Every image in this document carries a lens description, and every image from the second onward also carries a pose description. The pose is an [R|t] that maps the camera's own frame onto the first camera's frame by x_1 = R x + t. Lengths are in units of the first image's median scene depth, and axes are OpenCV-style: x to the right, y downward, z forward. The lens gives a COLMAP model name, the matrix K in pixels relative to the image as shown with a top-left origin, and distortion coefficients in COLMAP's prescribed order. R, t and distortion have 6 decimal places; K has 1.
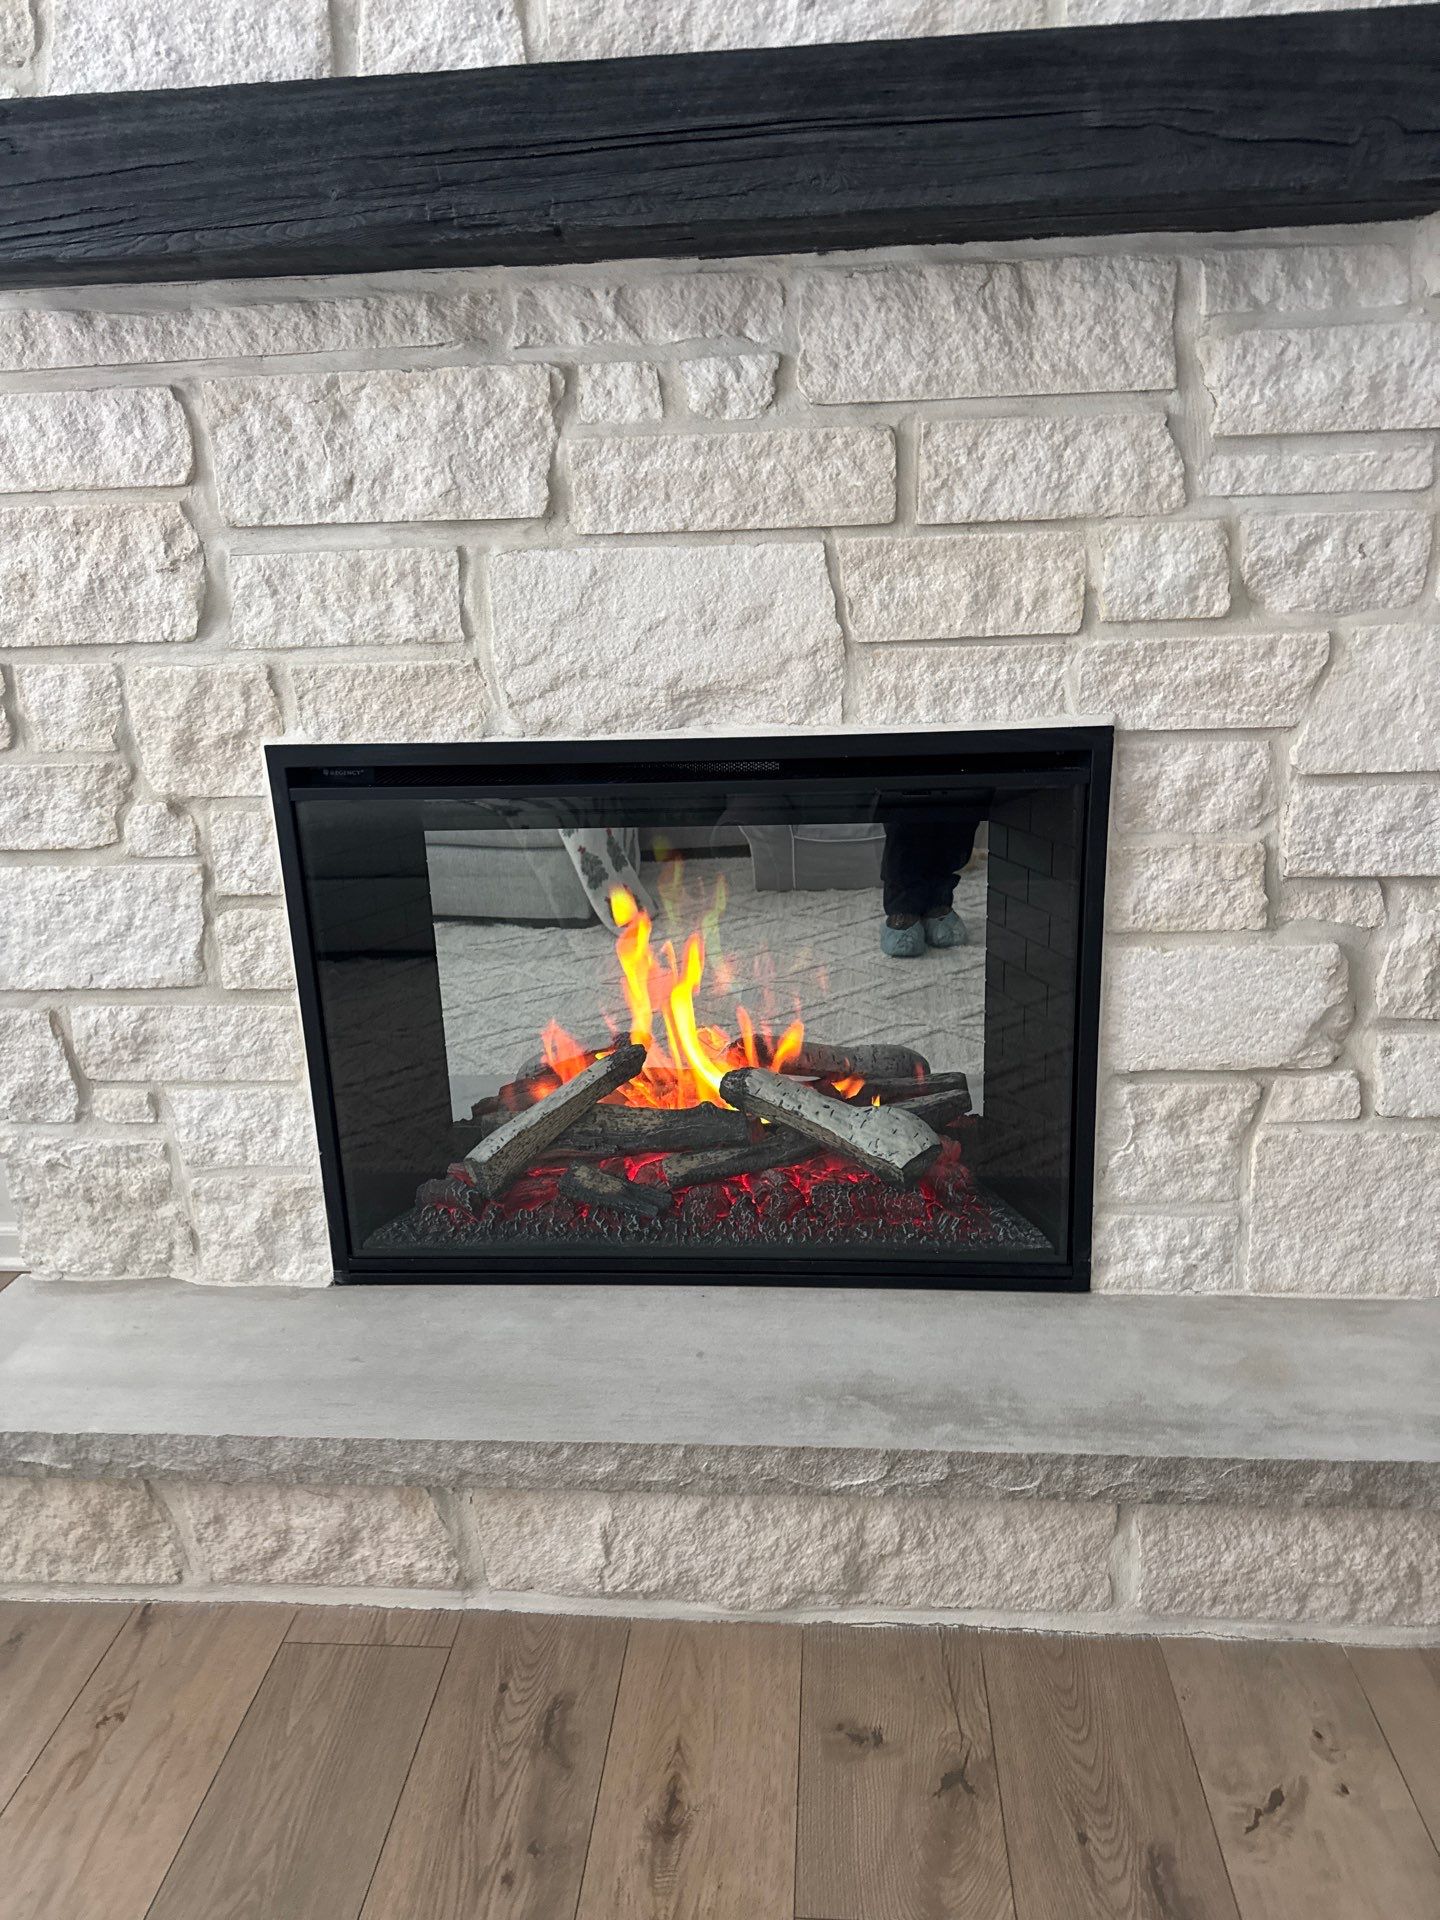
lens RADIAL K [[1321.5, 0, 727.4], [0, 1321.5, 956.7], [0, 0, 1]] dist [0.069981, -0.090335]
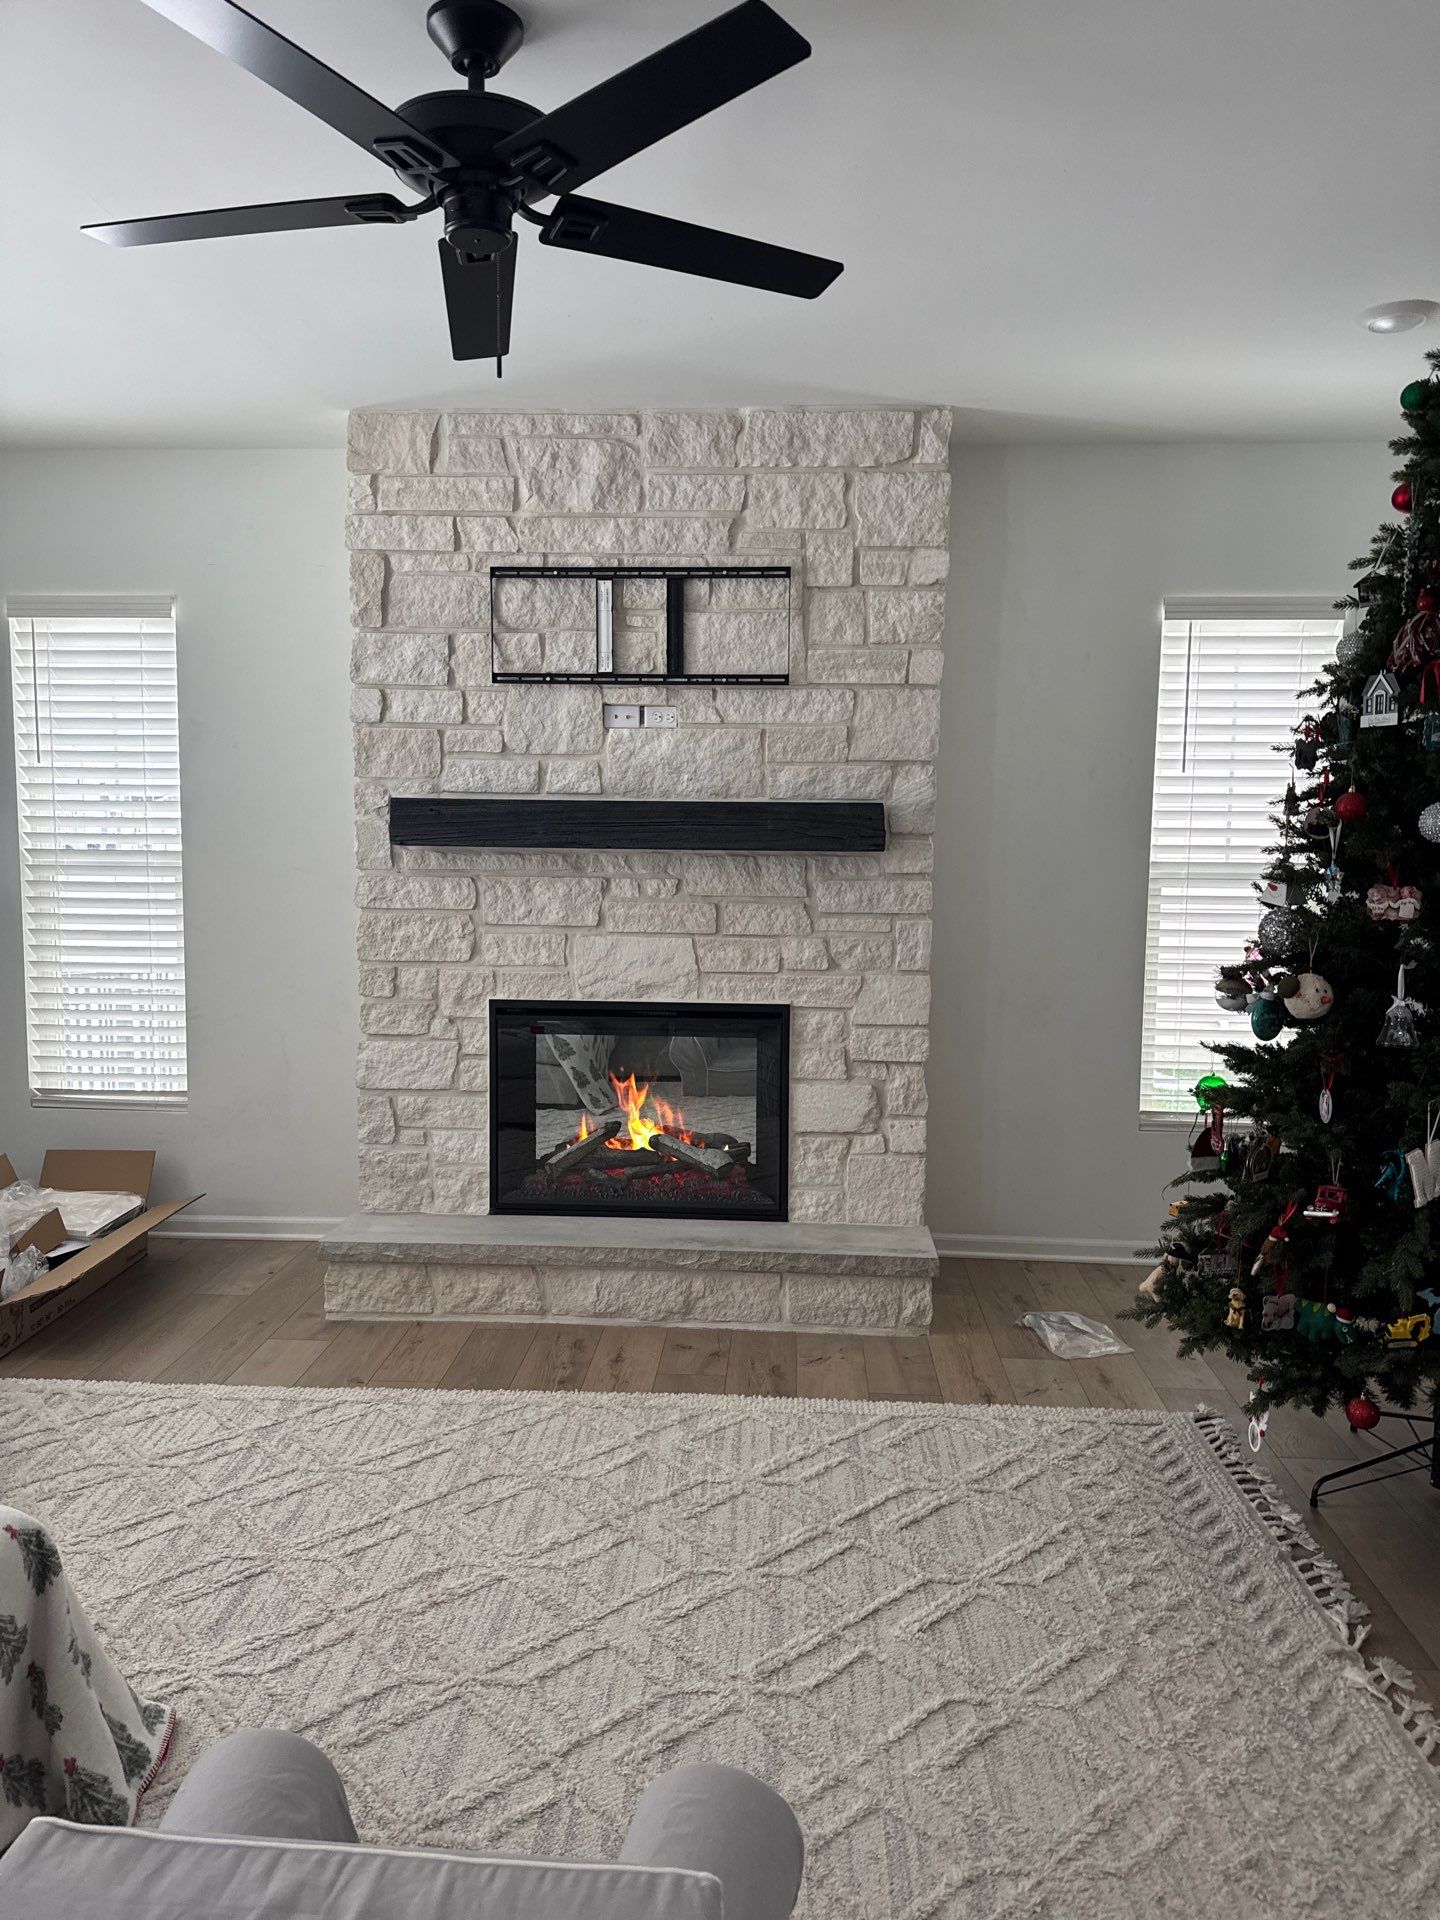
lens RADIAL K [[1321.5, 0, 727.4], [0, 1321.5, 956.7], [0, 0, 1]] dist [0.069981, -0.090335]
pose [[0.998750, 0.041942, 0.027181, 0.070657], [-0.035542, 0.978384, -0.203719, 0.305079], [-0.035137, 0.202499, 0.978652, -1.770487]]
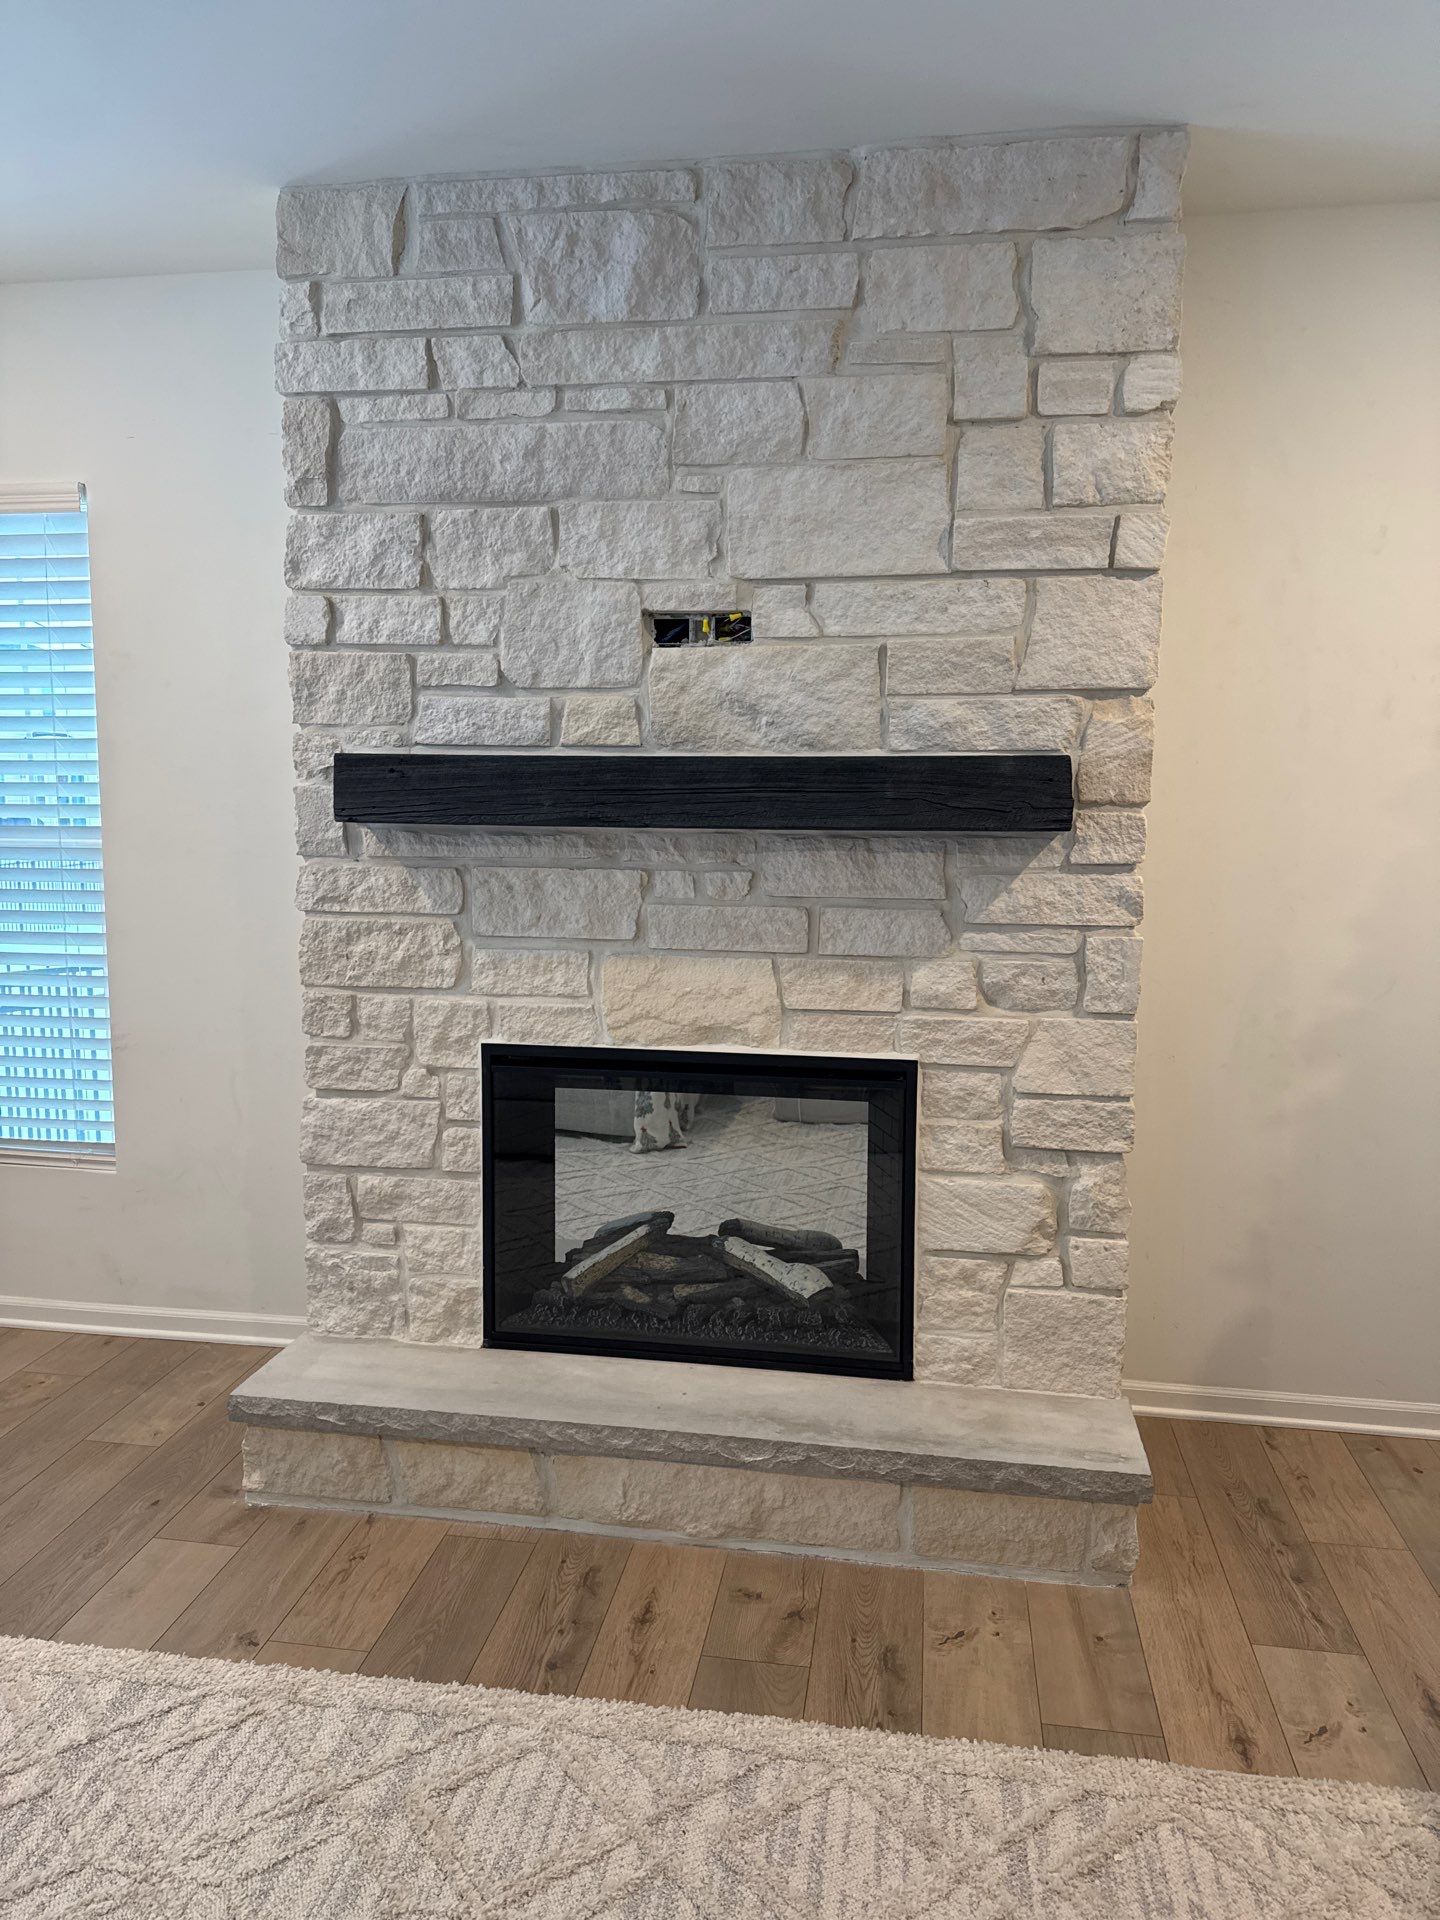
lens RADIAL K [[1320.0, 0, 711.1], [0, 1320.0, 950.5], [0, 0, 1]] dist [0.096657, -0.164319]
pose [[0.995343, 0.050681, -0.082001, 0.137667], [-0.064119, 0.983257, -0.170573, 0.015057], [0.071983, 0.175037, 0.981927, -0.902852]]
